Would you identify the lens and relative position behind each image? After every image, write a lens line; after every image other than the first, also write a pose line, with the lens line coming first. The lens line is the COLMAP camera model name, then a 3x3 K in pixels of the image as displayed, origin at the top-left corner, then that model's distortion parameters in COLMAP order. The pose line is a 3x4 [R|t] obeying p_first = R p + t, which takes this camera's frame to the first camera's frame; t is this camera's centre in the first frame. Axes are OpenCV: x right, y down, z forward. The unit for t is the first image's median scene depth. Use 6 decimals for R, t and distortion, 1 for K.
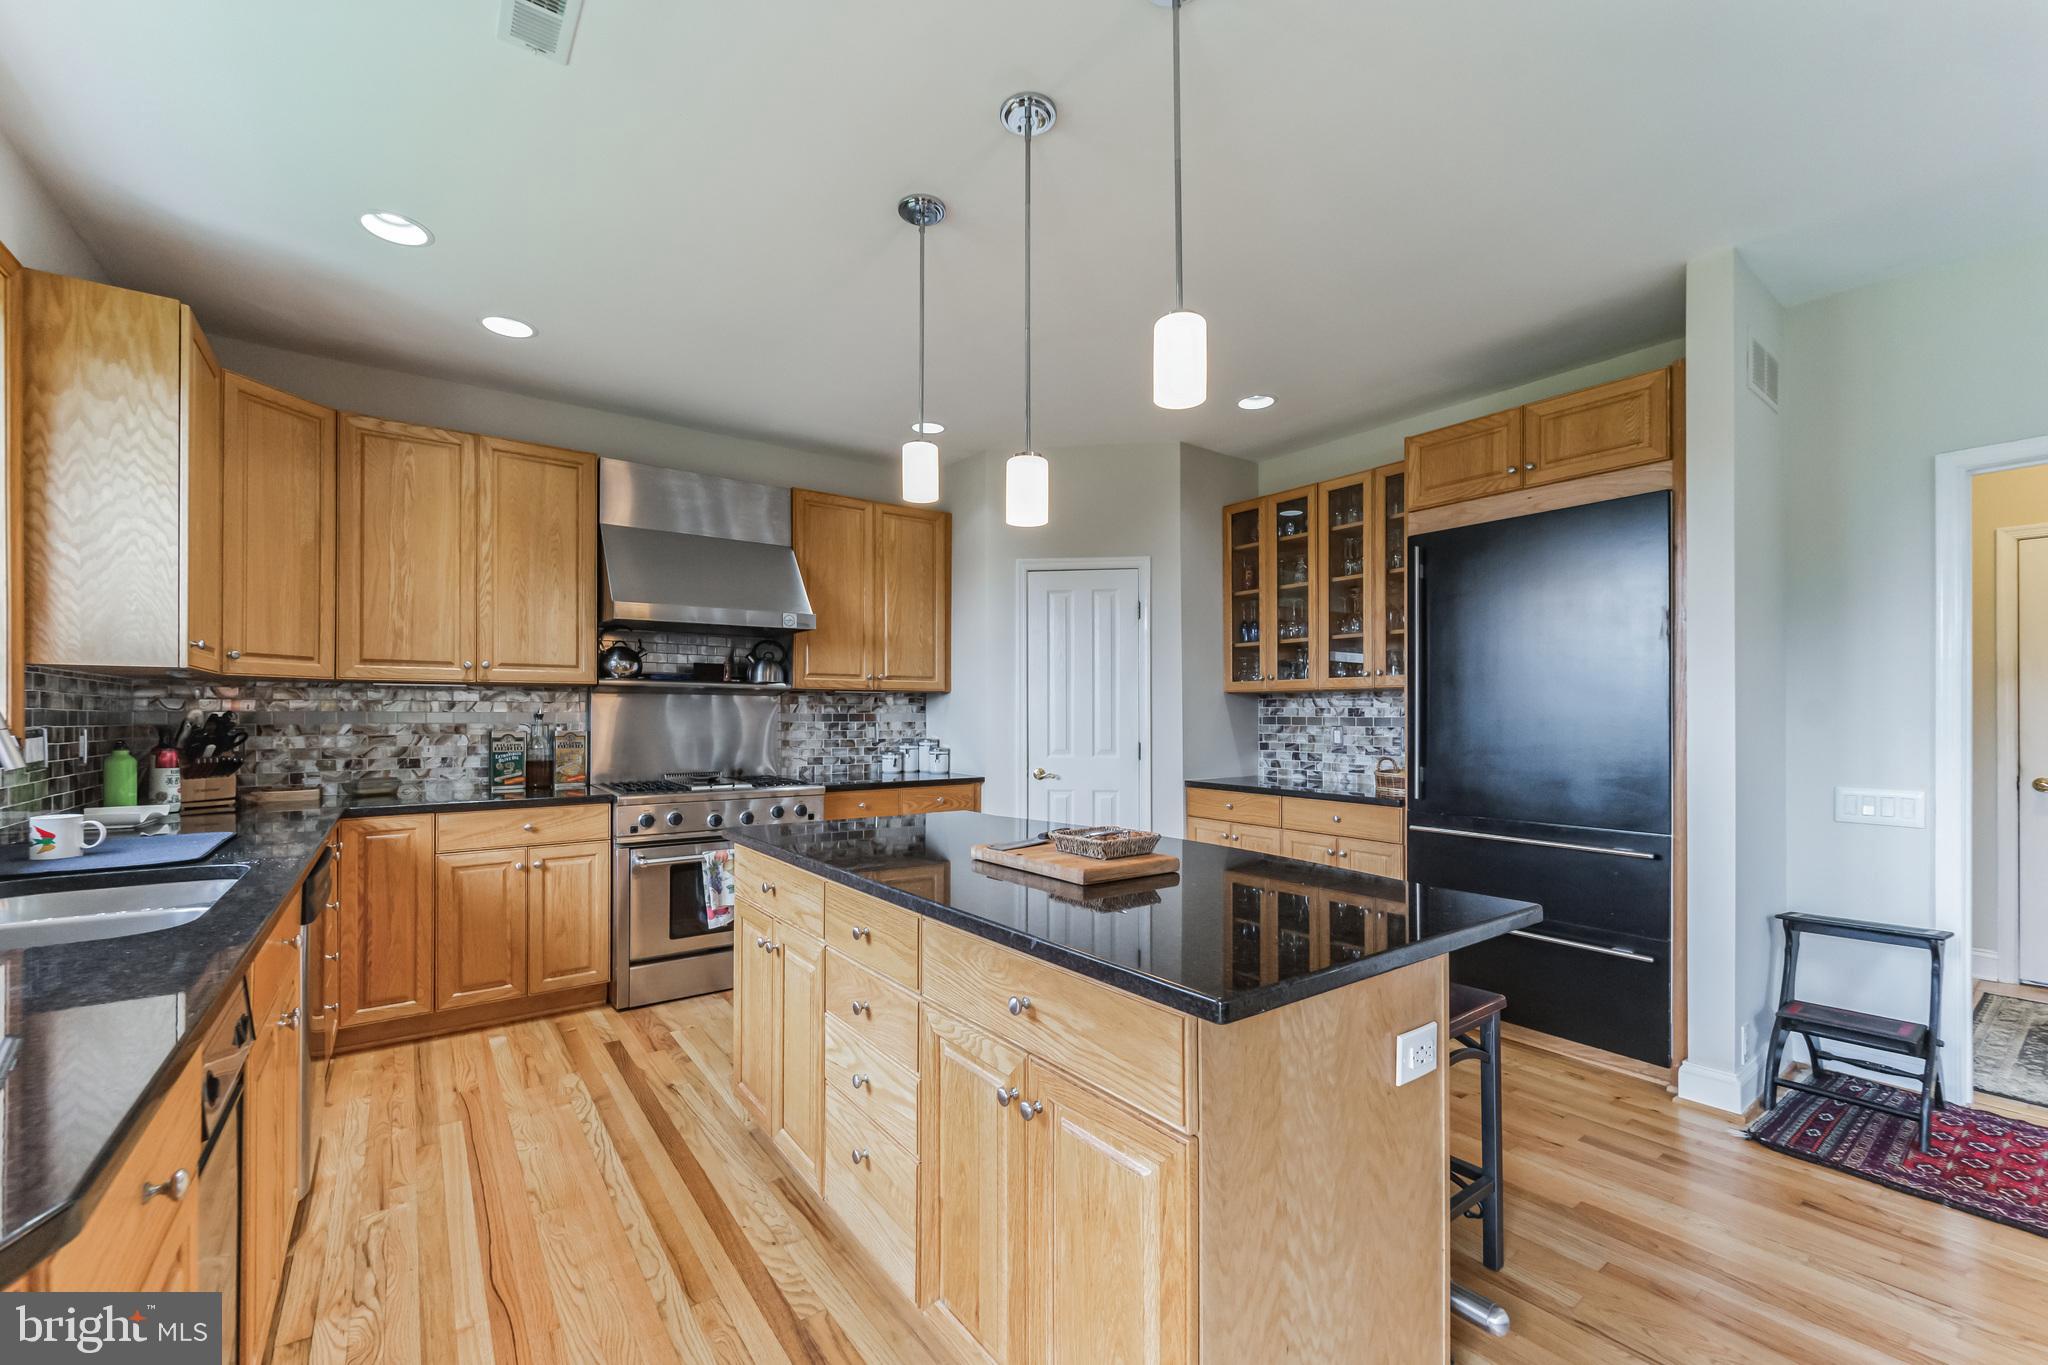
lens RADIAL K [[834.1, 0, 1029.3], [0, 834.1, 712.3], [0, 0, 1]] dist [0.002741, -0.001026]
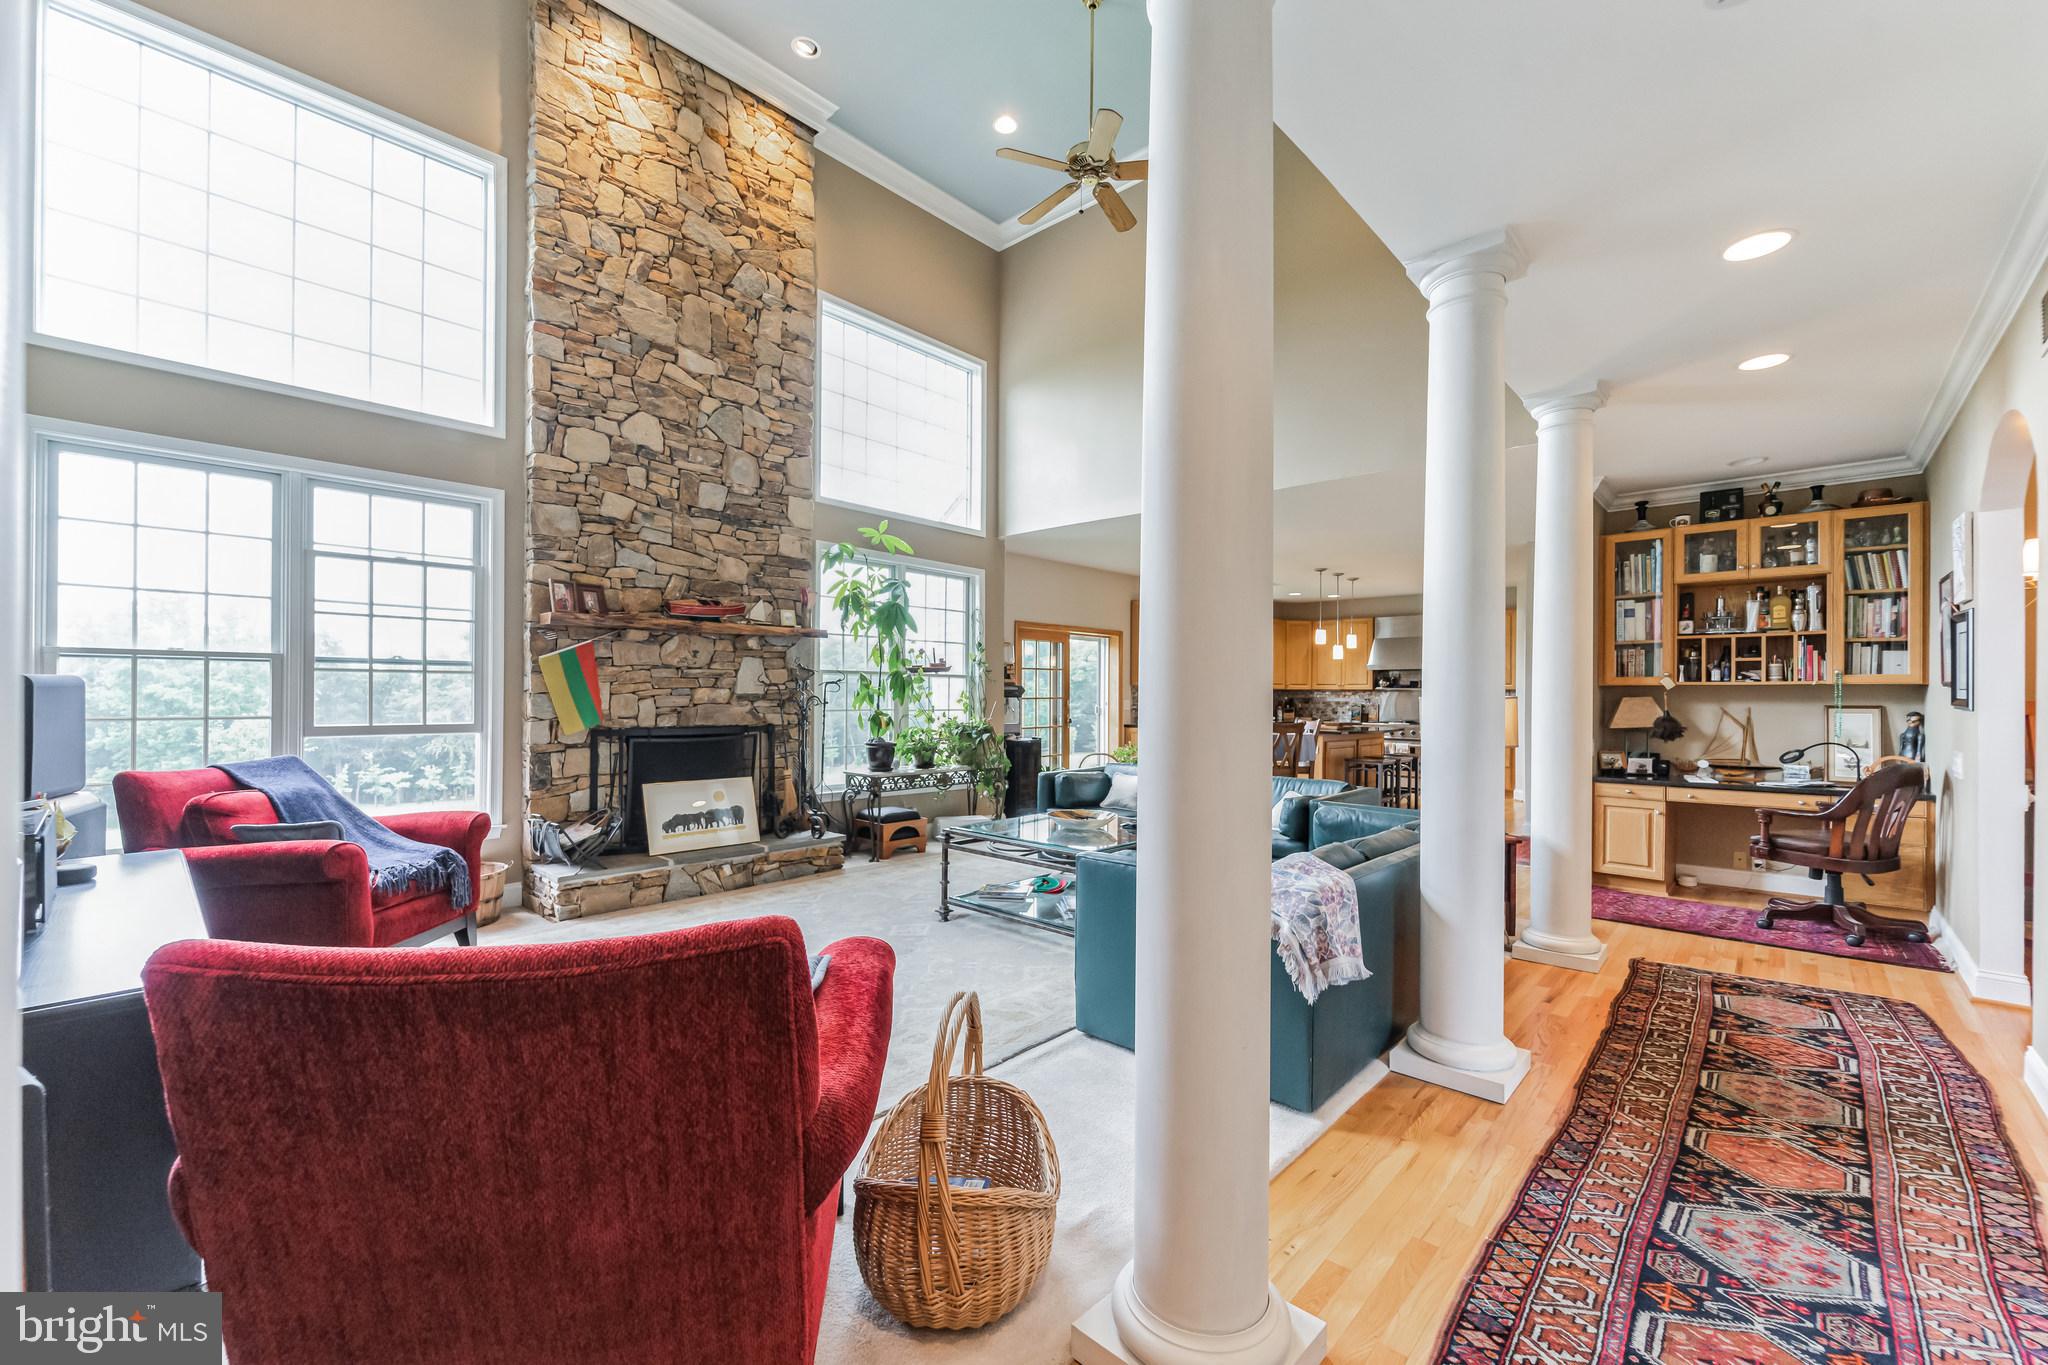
lens RADIAL K [[834.1, 0, 1051.6], [0, 834.1, 696.8], [0, 0, 1]] dist [0.002741, -0.001026]
pose [[0.204154, 0.003269, -0.978933, 2.336878], [-0.004634, 0.999986, 0.002373, -0.006672], [0.978928, 0.004052, 0.204167, -0.845018]]
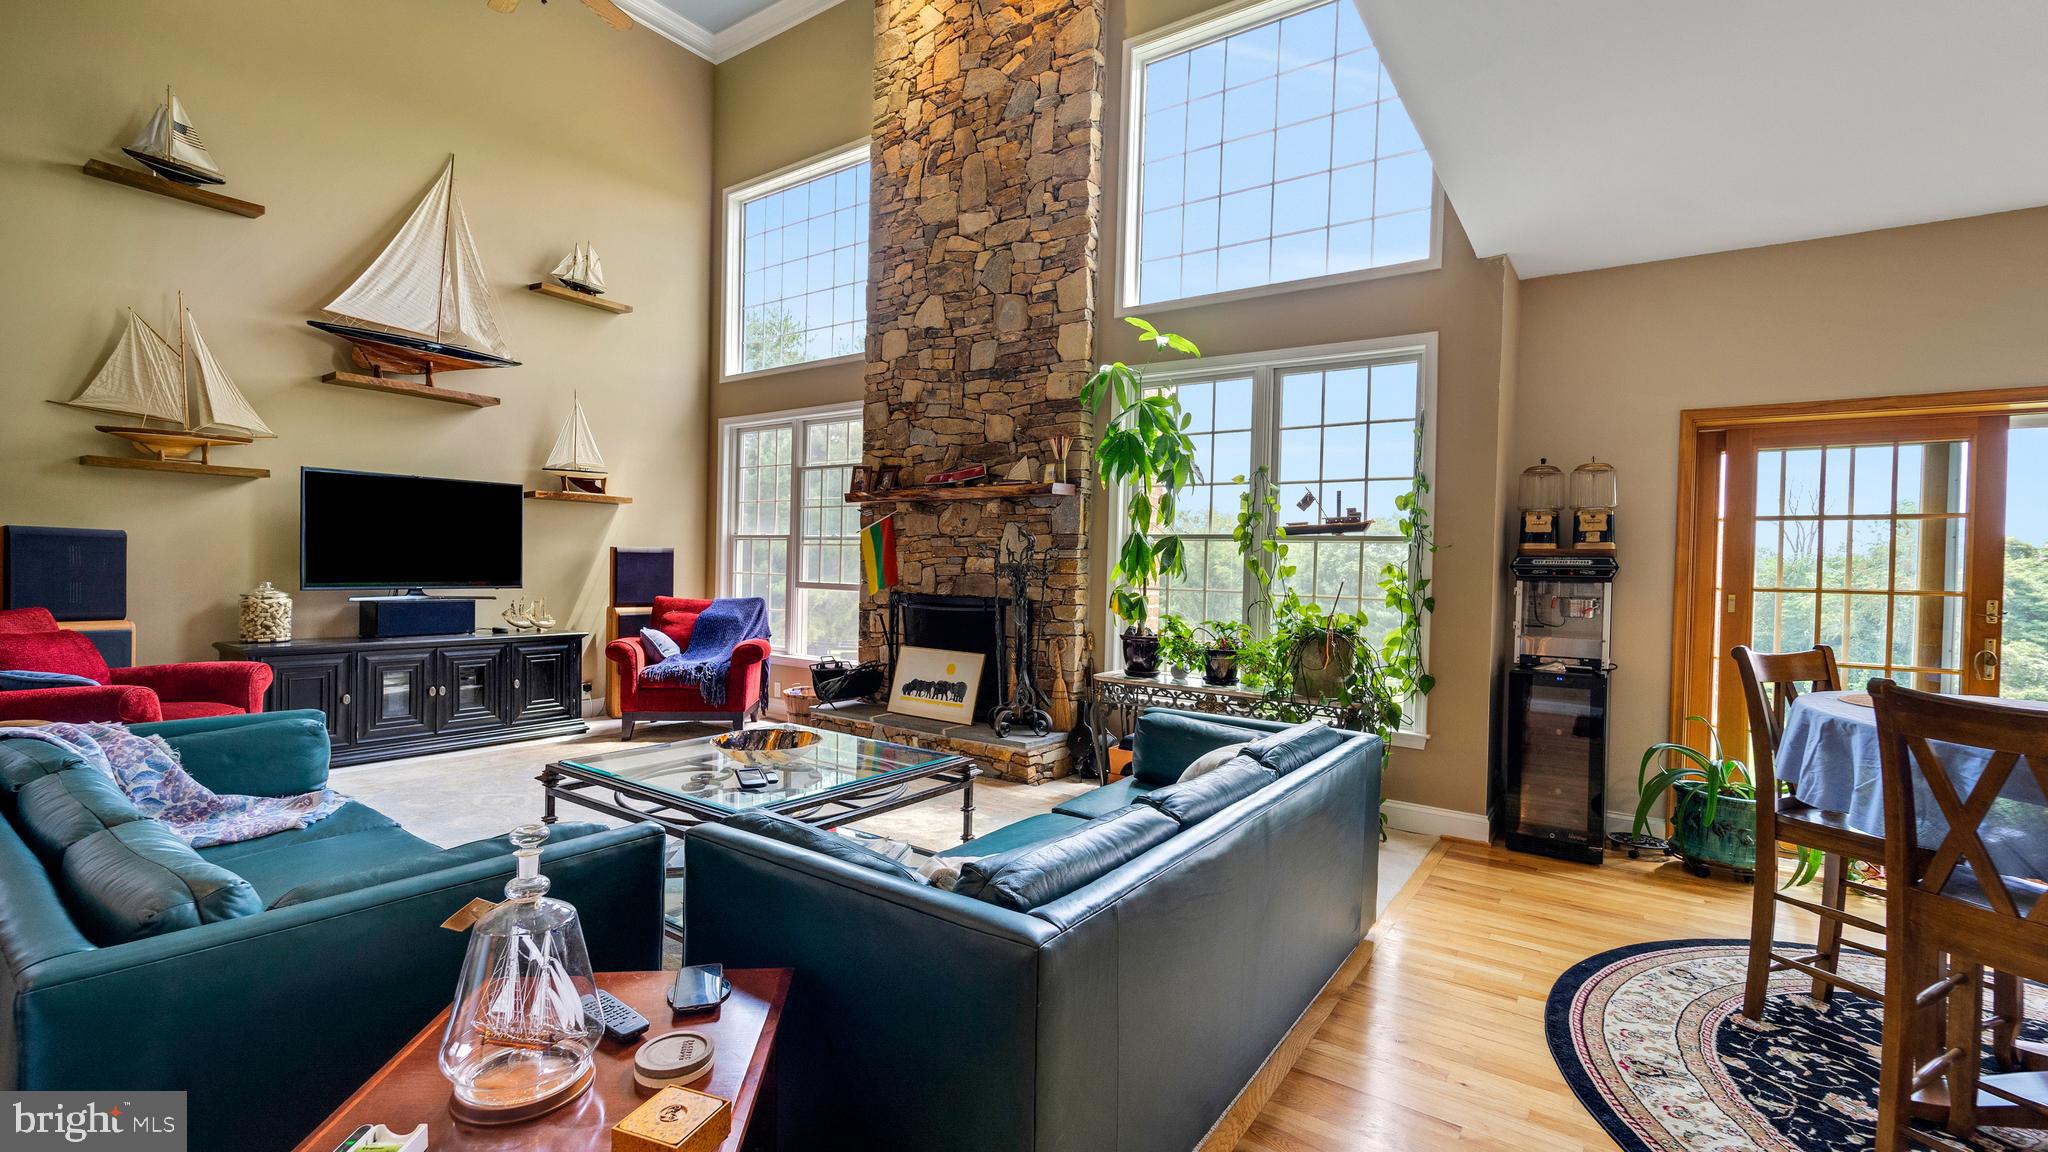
lens RADIAL K [[894.0, 0, 1017.0], [0, 894.0, 583.9], [0, 0, 1]] dist [0.002378, -0.001412]
pose [[-0.954834, -0.021348, -0.296372, 1.172481], [-0.027636, 0.999473, 0.017042, 0.001894], [0.295852, 0.024463, -0.954920, 0.306104]]
